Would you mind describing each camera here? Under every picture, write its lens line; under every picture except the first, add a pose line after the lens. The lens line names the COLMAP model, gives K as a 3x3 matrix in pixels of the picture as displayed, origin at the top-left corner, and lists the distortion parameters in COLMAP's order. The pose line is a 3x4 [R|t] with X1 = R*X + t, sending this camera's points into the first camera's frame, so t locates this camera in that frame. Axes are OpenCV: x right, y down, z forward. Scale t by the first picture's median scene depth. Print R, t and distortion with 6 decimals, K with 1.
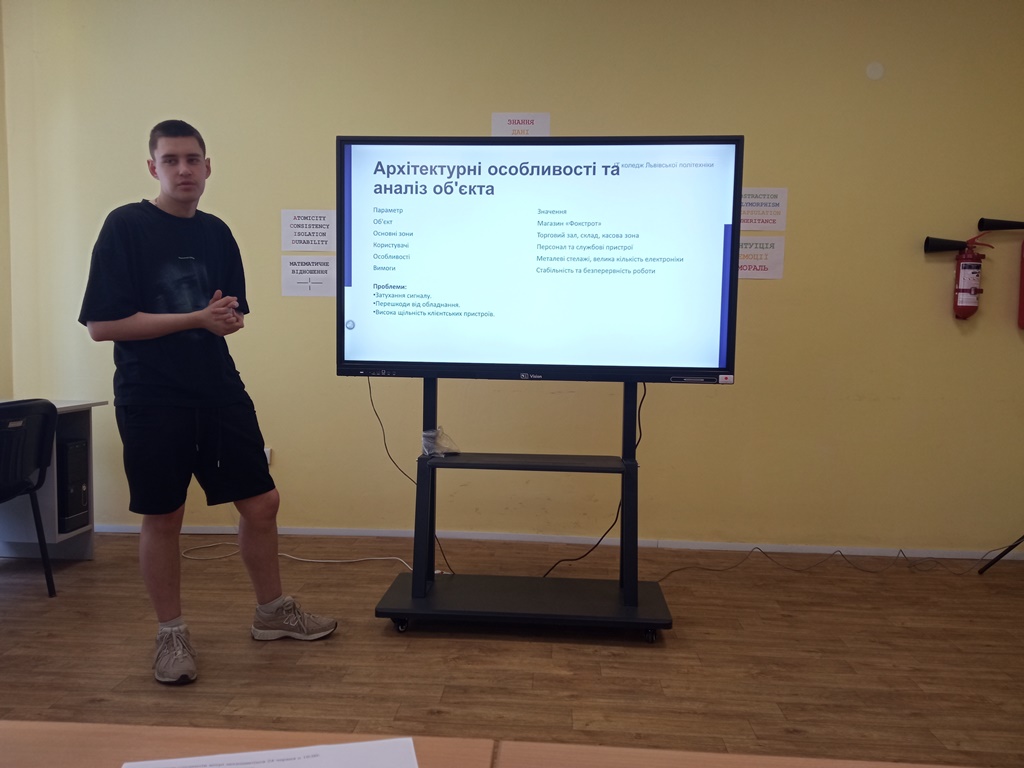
lens RADIAL K [[818.1, 0, 510.8], [0, 818.1, 380.7], [0, 0, 1]] dist [0.097855, -0.190705]
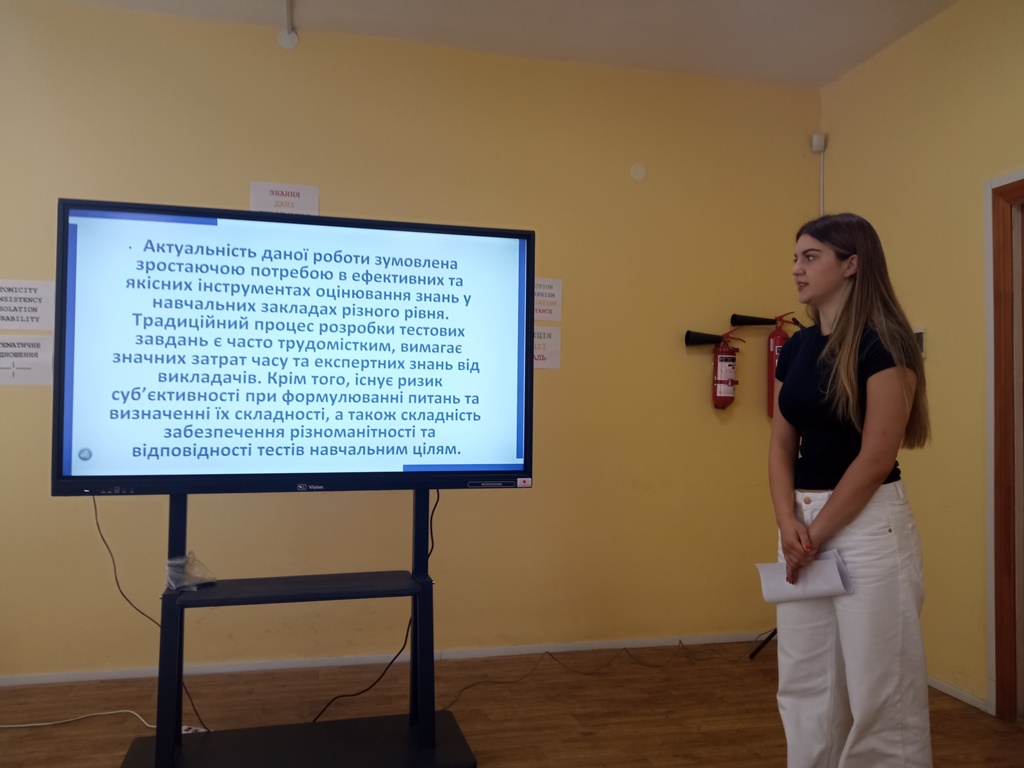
lens RADIAL K [[815.1, 0, 512.5], [0, 815.1, 380.3], [0, 0, 1]] dist [0.111340, -0.184622]
pose [[0.952533, 0.002812, 0.304423, -0.030747], [0.021606, 0.996811, -0.076813, -0.041699], [-0.303668, 0.079744, 0.949435, 0.098418]]
